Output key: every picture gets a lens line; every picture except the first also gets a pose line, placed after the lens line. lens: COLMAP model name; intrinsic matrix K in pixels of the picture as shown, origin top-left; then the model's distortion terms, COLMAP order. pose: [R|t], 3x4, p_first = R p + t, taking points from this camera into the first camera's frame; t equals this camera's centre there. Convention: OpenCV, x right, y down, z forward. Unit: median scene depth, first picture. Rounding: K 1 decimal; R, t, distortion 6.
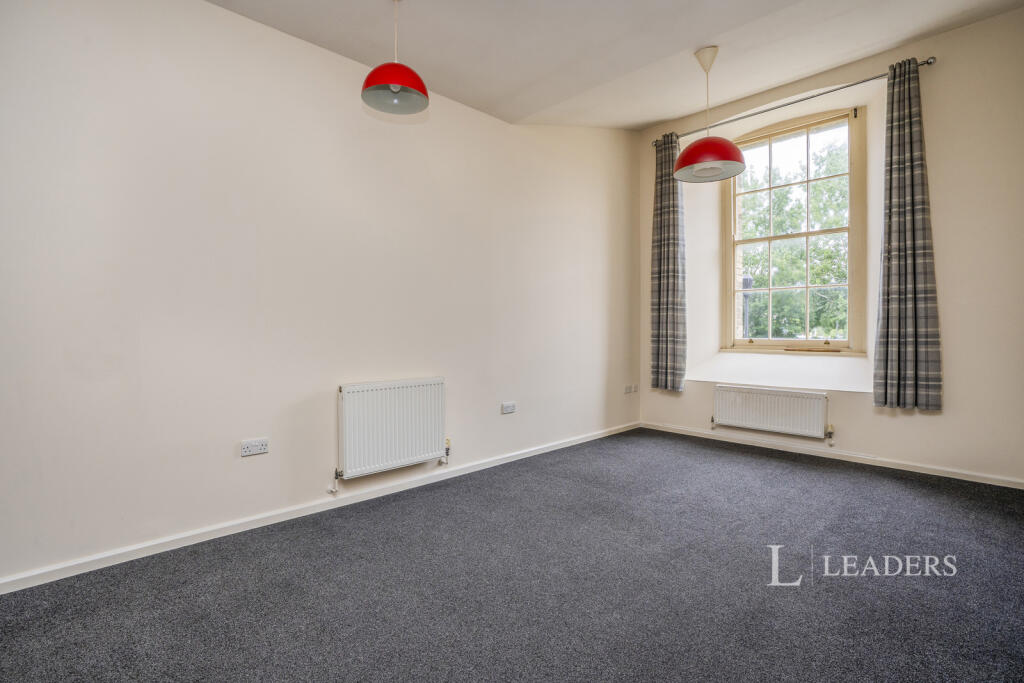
lens RADIAL K [[475.5, 0, 500.3], [0, 475.5, 338.5], [0, 0, 1]] dist [-0.043031, 0.000333]
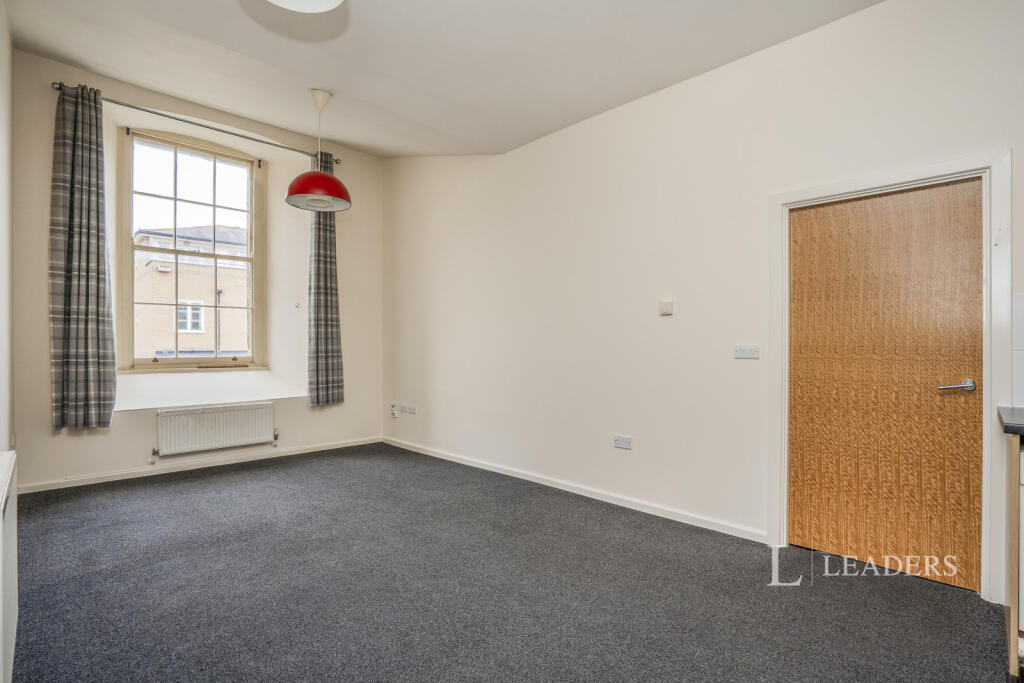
lens RADIAL K [[481.9, 0, 500.5], [0, 481.9, 340.9], [0, 0, 1]] dist [-0.020667, 0.001038]
pose [[-0.001760, 0.007965, 0.999967, -0.501023], [0.016893, 0.999826, -0.007934, -0.015839], [-0.999856, 0.016878, -0.001894, 0.431603]]
